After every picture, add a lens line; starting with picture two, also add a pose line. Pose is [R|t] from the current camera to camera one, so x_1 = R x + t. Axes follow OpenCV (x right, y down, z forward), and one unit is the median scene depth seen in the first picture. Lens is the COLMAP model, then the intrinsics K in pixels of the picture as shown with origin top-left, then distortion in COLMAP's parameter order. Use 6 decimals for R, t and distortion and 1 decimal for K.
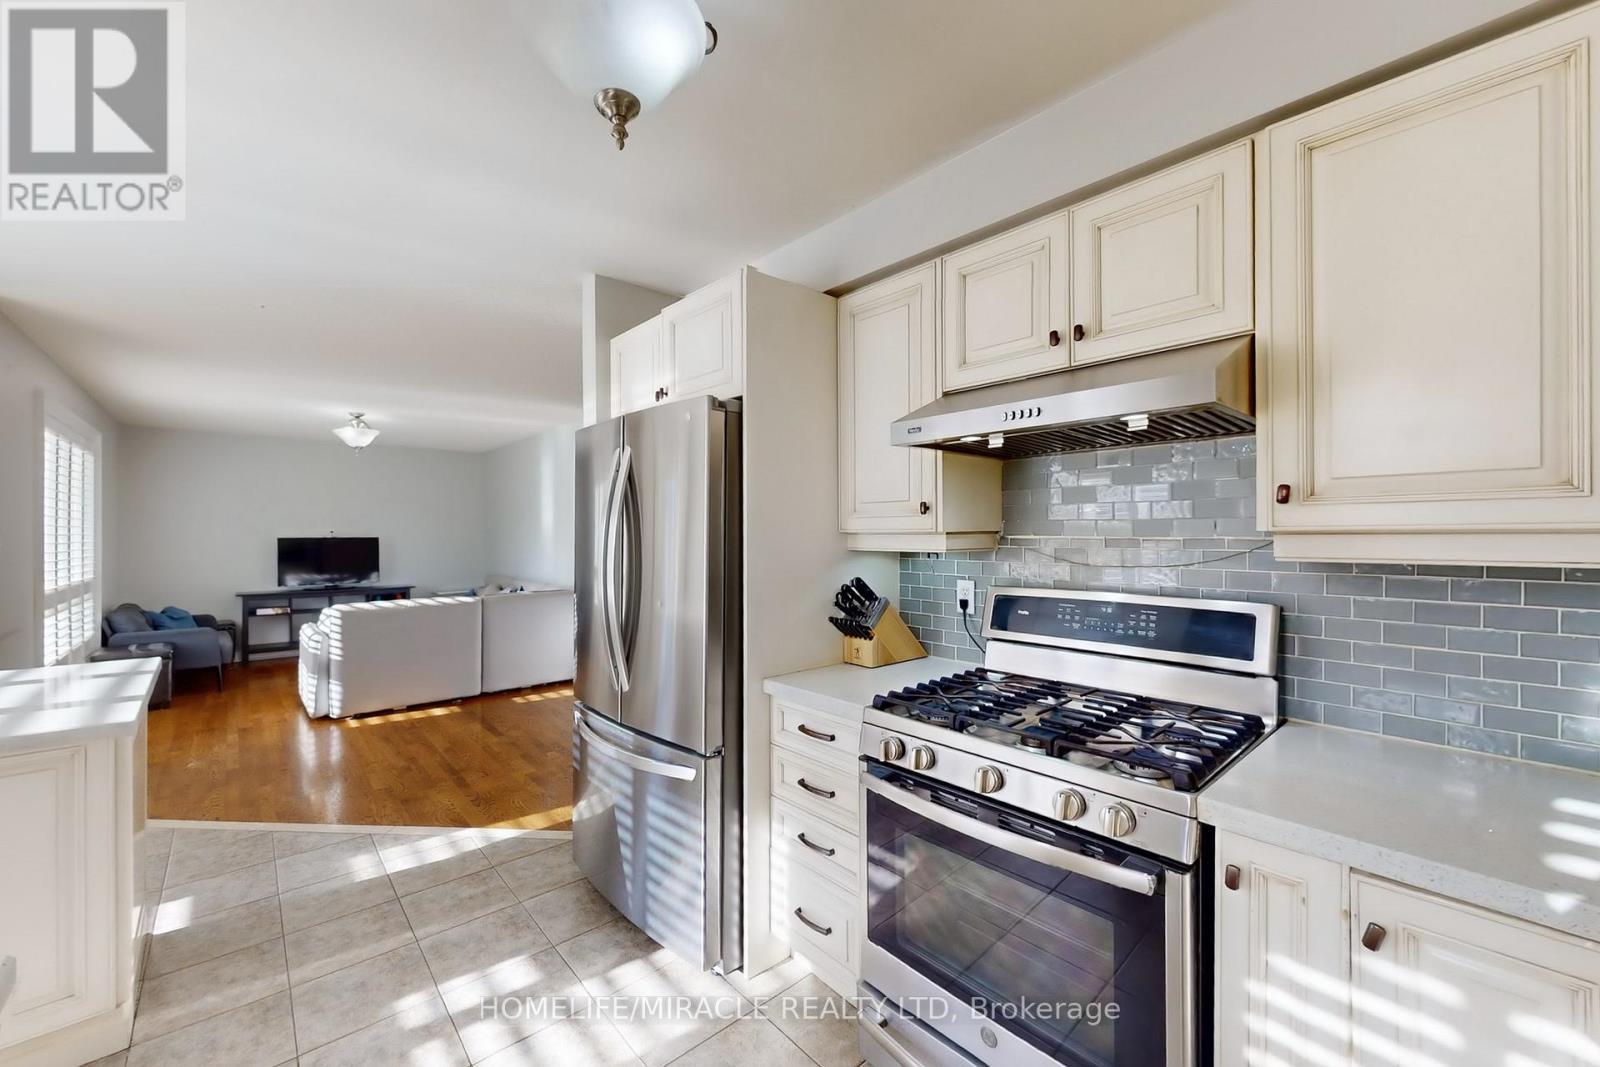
lens RADIAL K [[637.3, 0, 799.7], [0, 637.3, 534.2], [0, 0, 1]] dist [-0.002036, -0.000153]
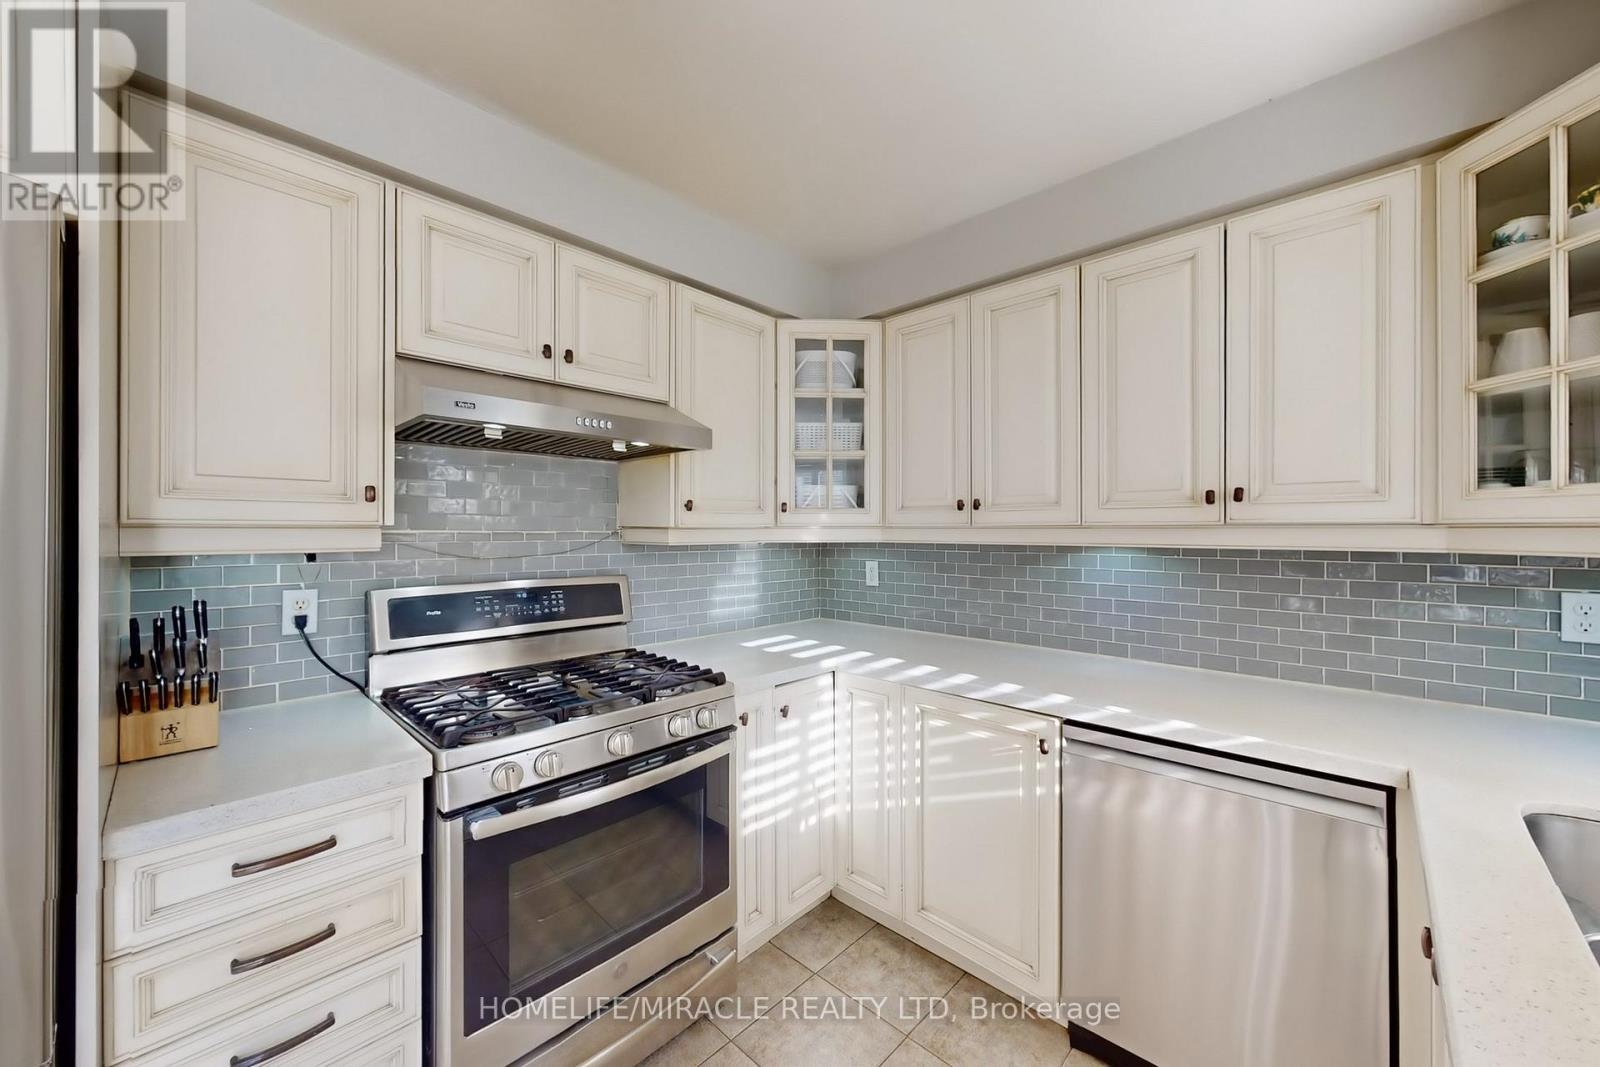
lens RADIAL K [[601.1, 0, 797.2], [0, 601.1, 530.5], [0, 0, 1]] dist [0.001459, 0.000068]
pose [[-0.074443, 0.001947, 0.997223, -0.626982], [0.002093, 0.999996, -0.001796, 0.006353], [-0.997223, 0.001954, -0.074447, 0.600592]]
